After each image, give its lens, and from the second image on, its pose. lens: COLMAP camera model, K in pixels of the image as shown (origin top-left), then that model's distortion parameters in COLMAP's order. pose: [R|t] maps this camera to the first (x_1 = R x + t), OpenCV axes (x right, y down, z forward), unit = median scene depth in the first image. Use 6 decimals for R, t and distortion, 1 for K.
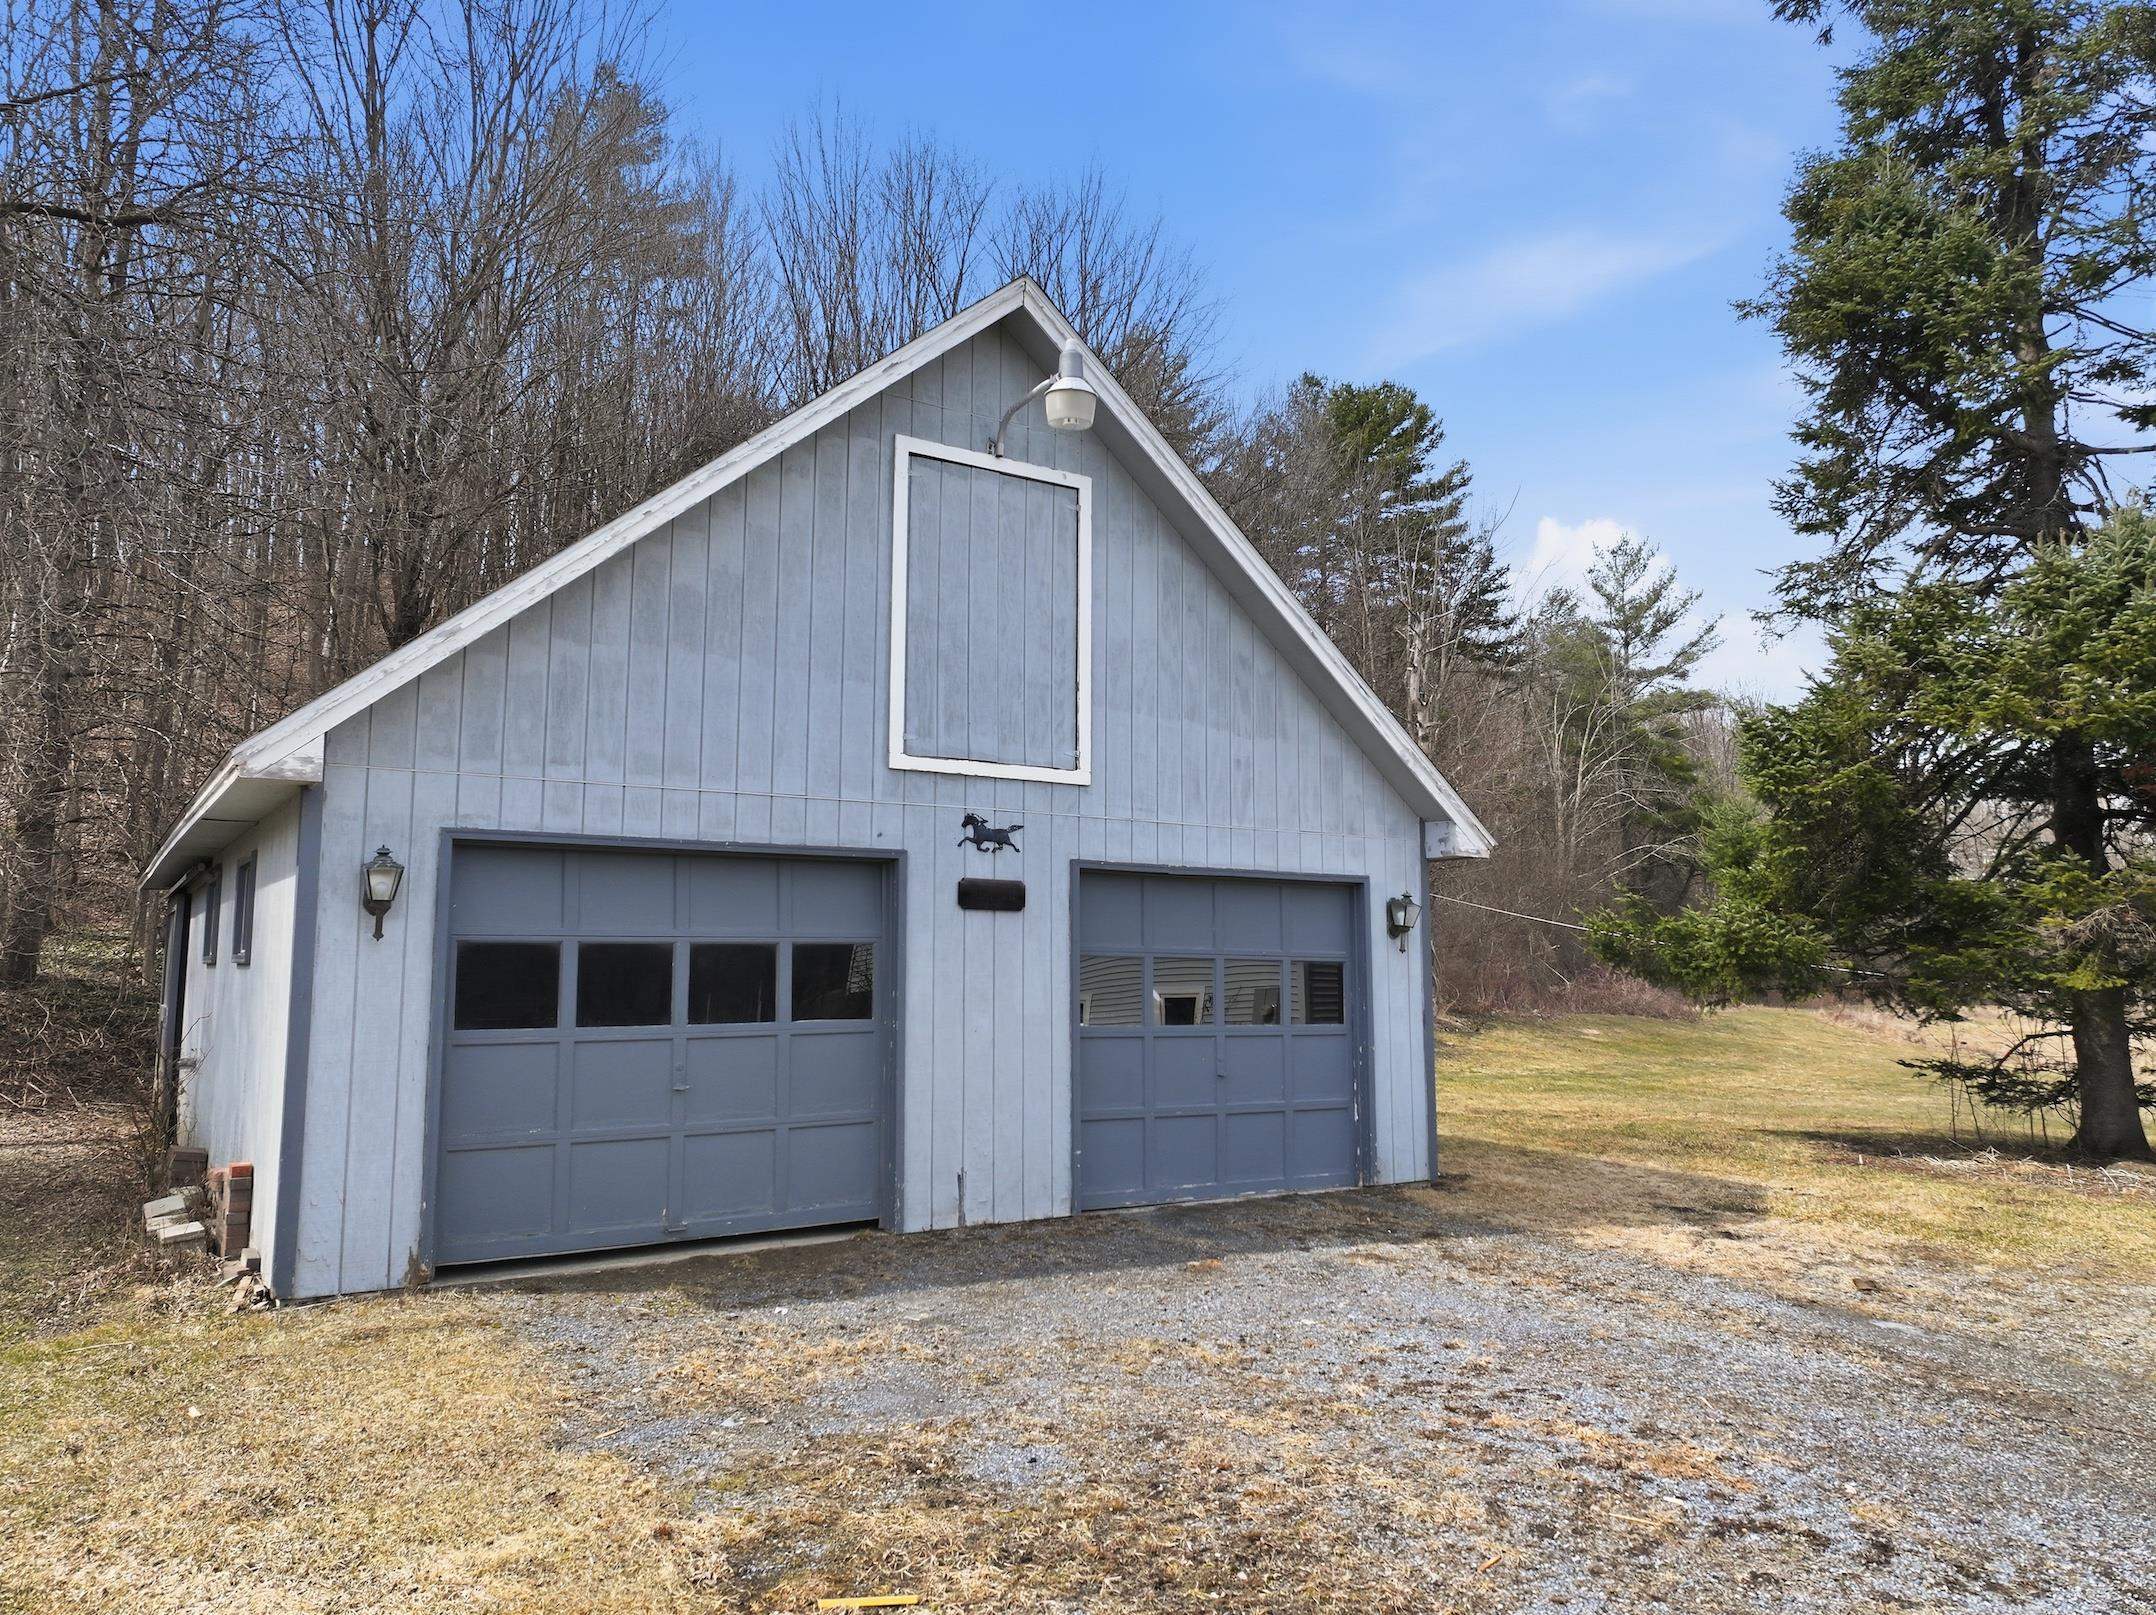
lens RADIAL K [[1508.6, 0, 1069.7], [0, 1508.6, 798.8], [0, 0, 1]] dist [0.019166, -0.006736]
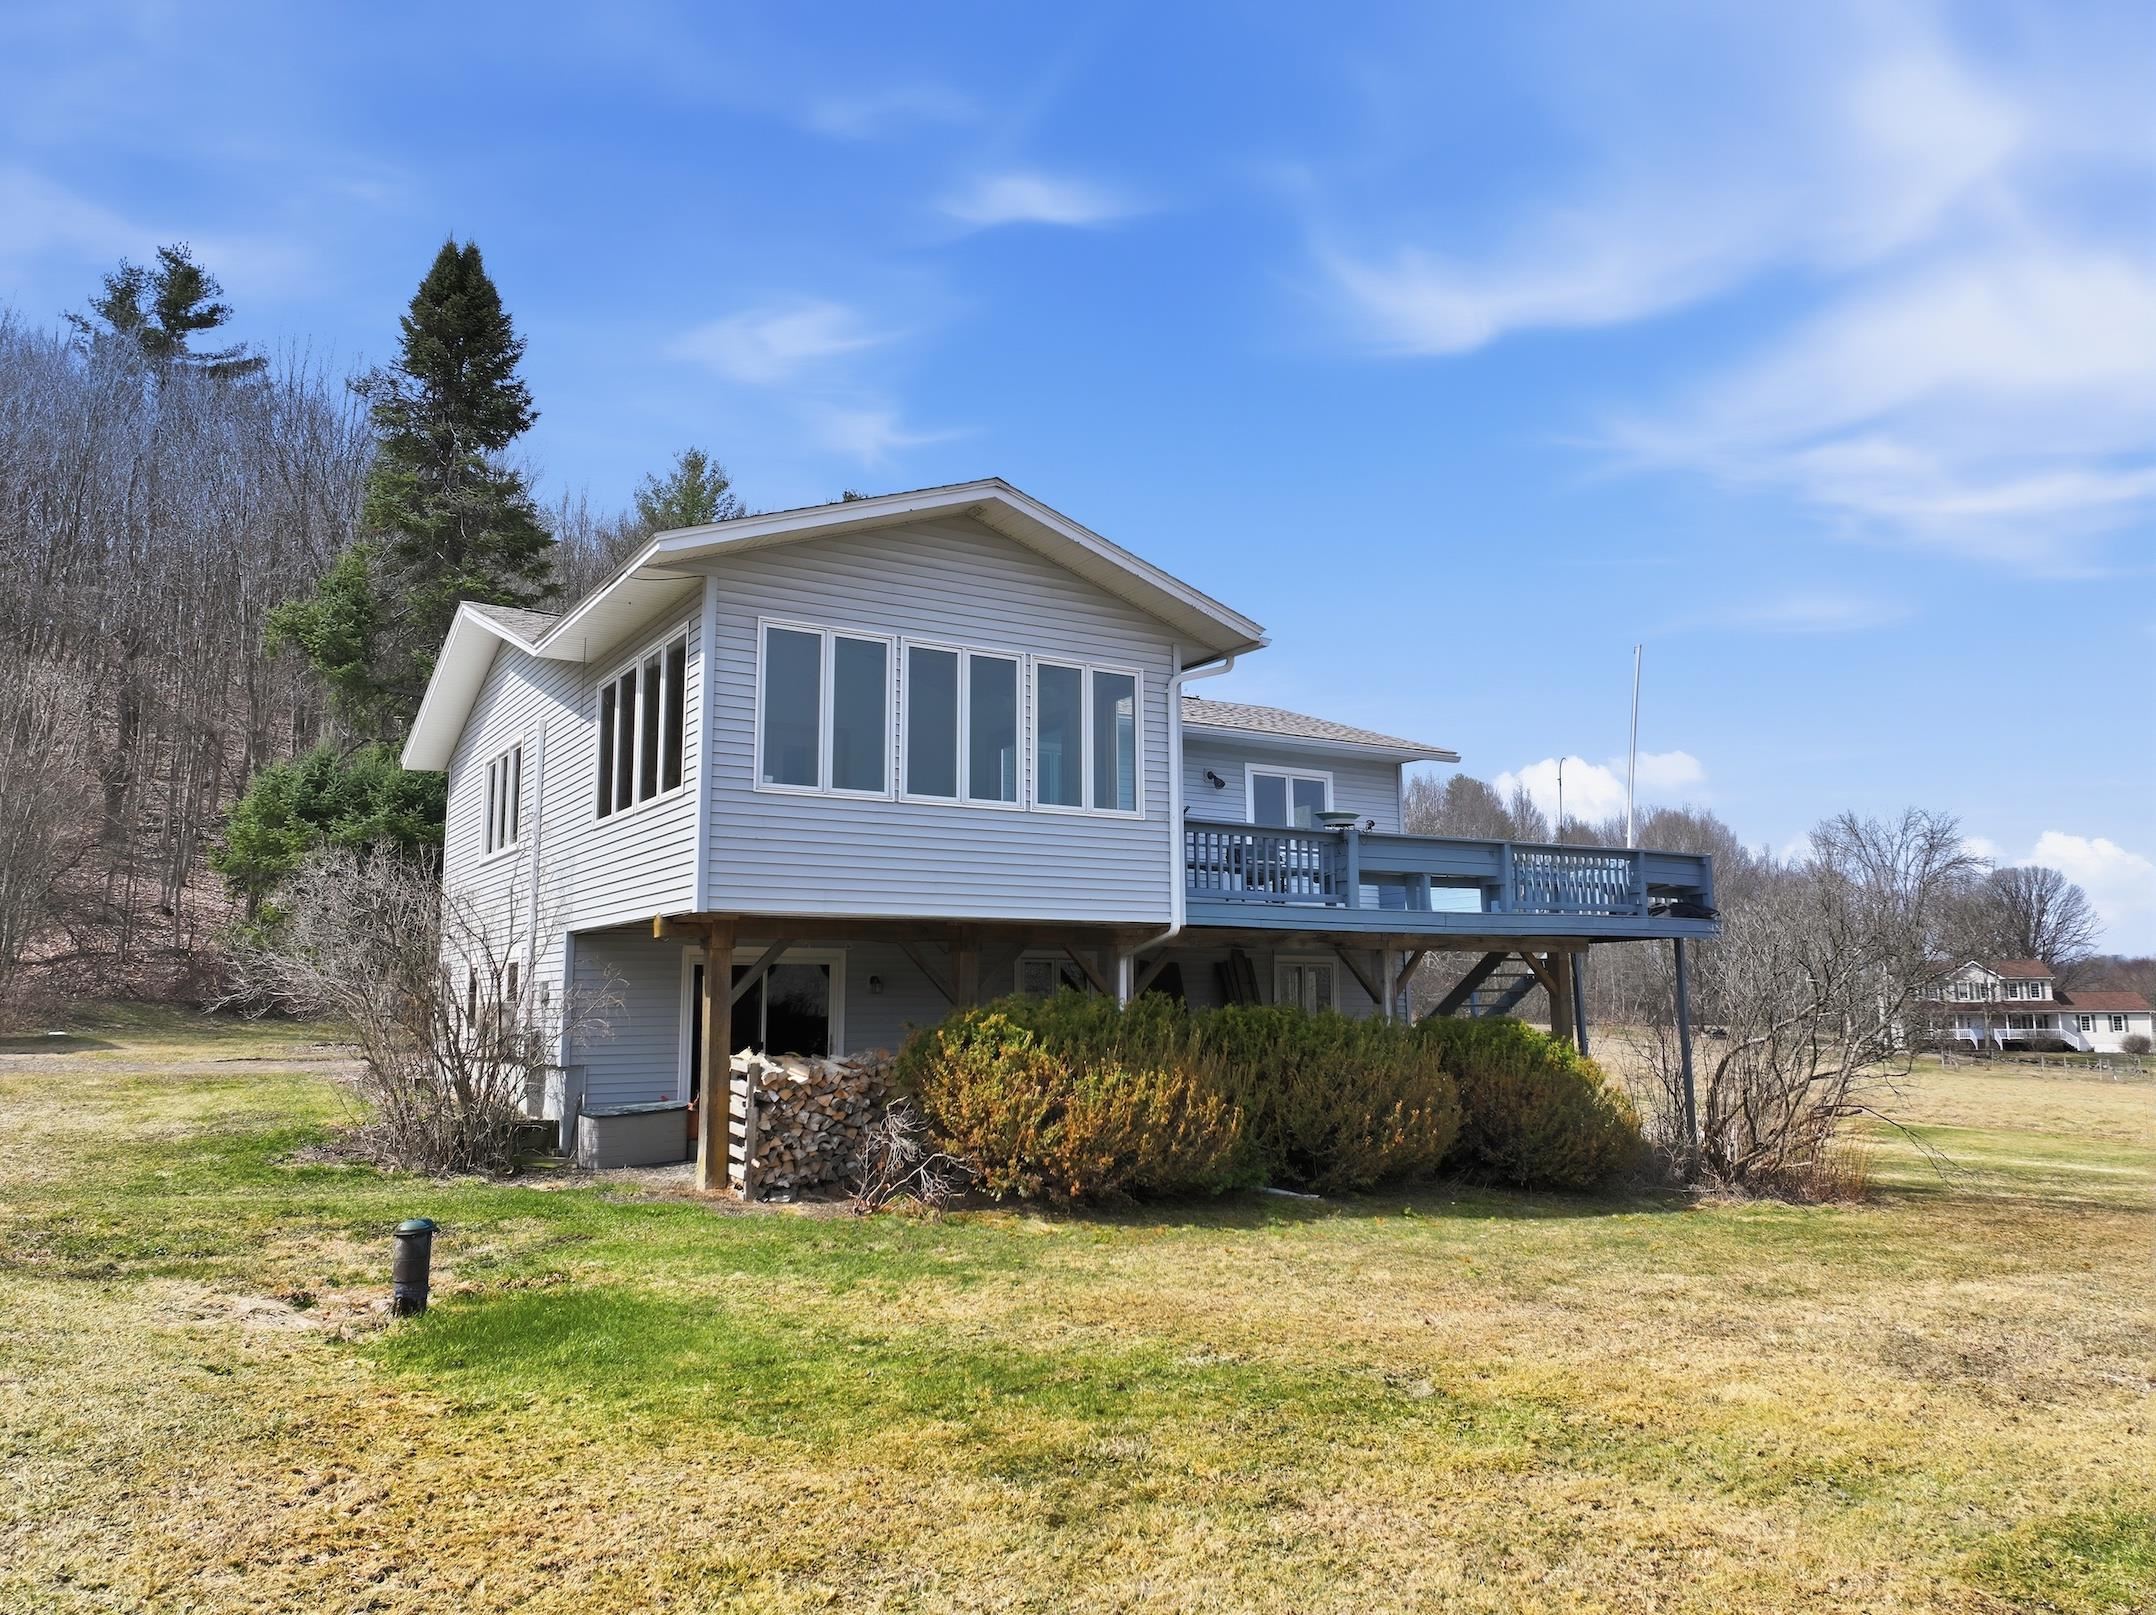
lens RADIAL K [[1508.6, 0, 1078.4], [0, 1508.6, 824.7], [0, 0, 1]] dist [0.019166, -0.006736]
pose [[0.996778, 0.002394, 0.080176, 2.170328], [-0.001415, 0.999924, -0.012268, -0.068893], [-0.080200, 0.012115, 0.996705, -1.765101]]
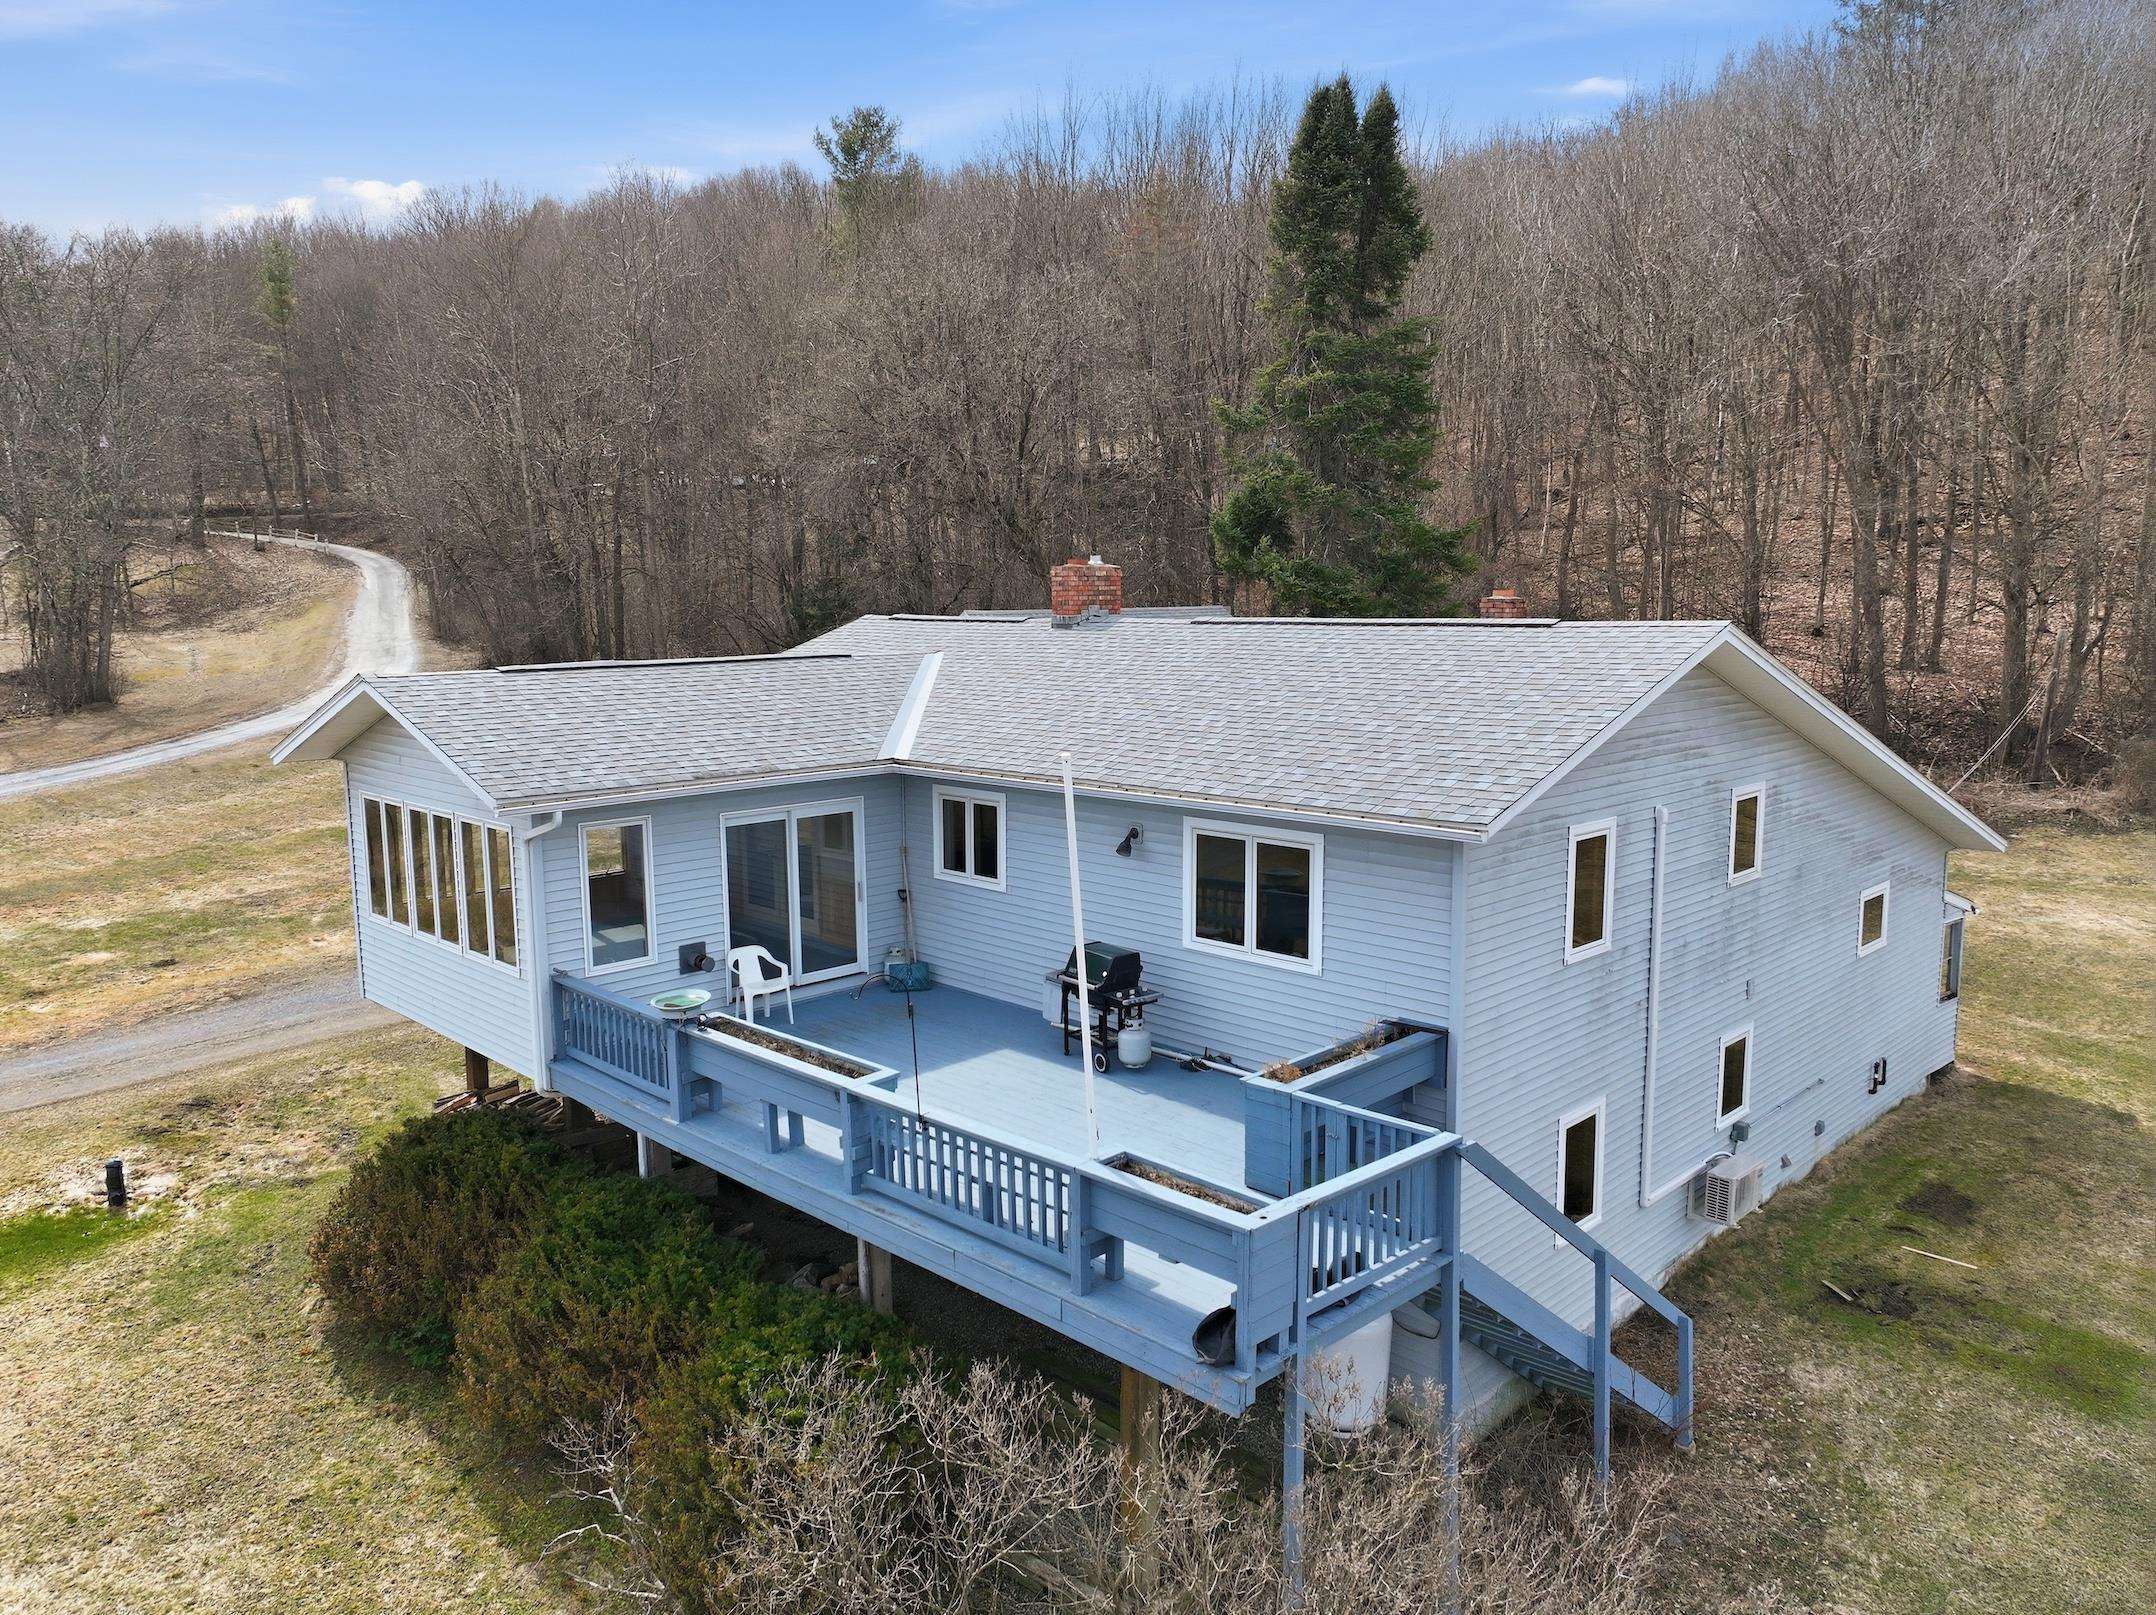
lens RADIAL K [[1508.6, 0, 1080.6], [0, 1508.6, 817.4], [0, 0, 1]] dist [0.019166, -0.006736]
pose [[0.295306, 0.130953, -0.946386, 4.150592], [0.118411, 0.977908, 0.172263, -0.487639], [0.948036, -0.162933, 0.273276, 0.083759]]
